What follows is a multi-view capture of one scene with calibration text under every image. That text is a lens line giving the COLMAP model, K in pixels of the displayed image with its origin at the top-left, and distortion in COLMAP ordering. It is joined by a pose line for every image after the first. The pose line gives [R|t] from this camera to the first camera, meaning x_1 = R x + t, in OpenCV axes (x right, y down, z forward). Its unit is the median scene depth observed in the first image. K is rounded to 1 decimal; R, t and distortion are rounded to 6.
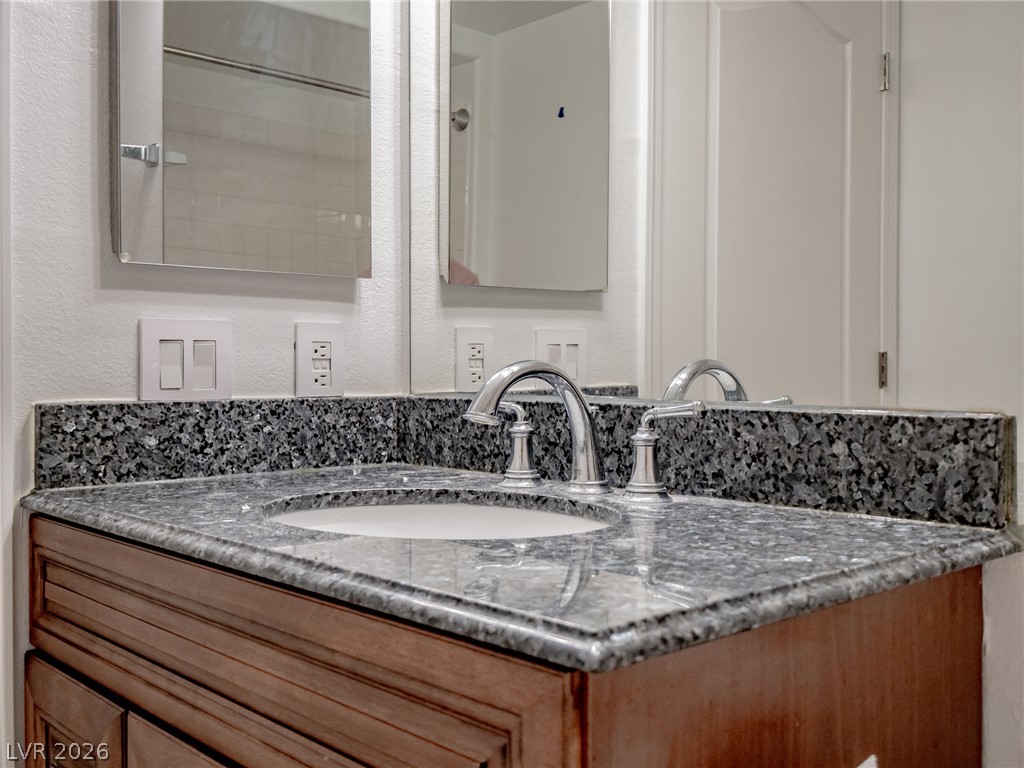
lens RADIAL K [[1039.7, 0, 512.0], [0, 1039.7, 384.0], [0, 0, 1]] dist [0.009100, -0.011372]
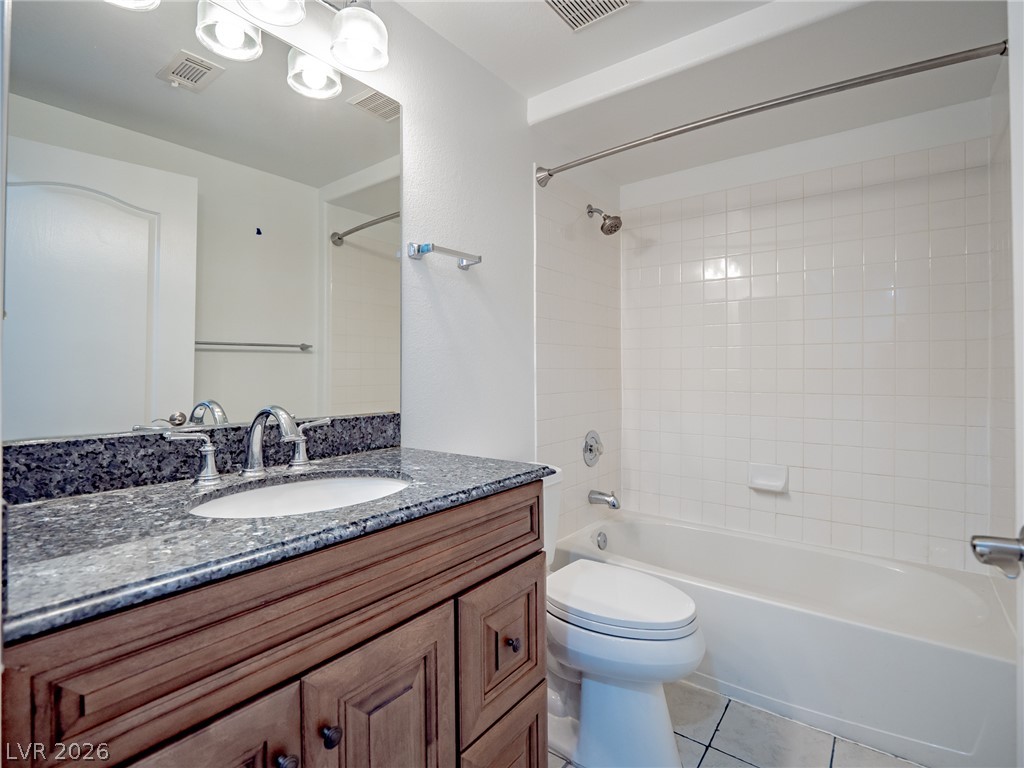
lens RADIAL K [[497.3, 0, 514.8], [0, 497.3, 372.7], [0, 0, 1]] dist [-0.014718, -0.001556]
pose [[-0.177599, 0.000471, 0.984103, -0.977905], [0.019442, 0.999806, 0.003031, -0.079560], [-0.983911, 0.019671, -0.177574, 0.767892]]
